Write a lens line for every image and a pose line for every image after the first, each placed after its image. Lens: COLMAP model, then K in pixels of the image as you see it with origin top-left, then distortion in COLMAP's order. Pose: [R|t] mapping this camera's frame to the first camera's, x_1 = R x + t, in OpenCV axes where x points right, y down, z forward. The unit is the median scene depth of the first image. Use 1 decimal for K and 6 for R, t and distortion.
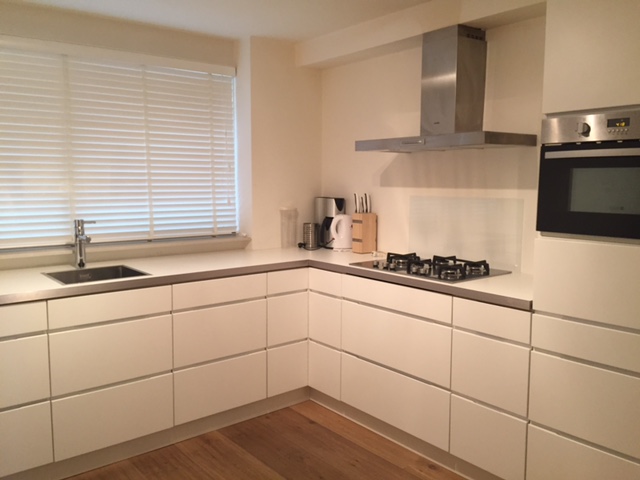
lens RADIAL K [[551.1, 0, 319.1], [0, 551.1, 238.7], [0, 0, 1]] dist [0.048044, -0.016654]
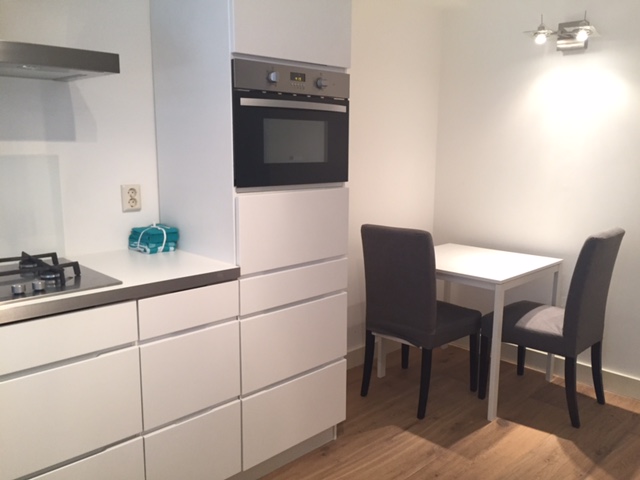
lens RADIAL K [[551.1, 0, 319.1], [0, 551.1, 238.7], [0, 0, 1]] dist [0.048044, -0.016654]
pose [[-0.081381, -0.167250, 0.982550, -0.500547], [0.099315, 0.979553, 0.174966, -0.075434], [-0.991723, 0.111821, -0.063107, 0.937592]]
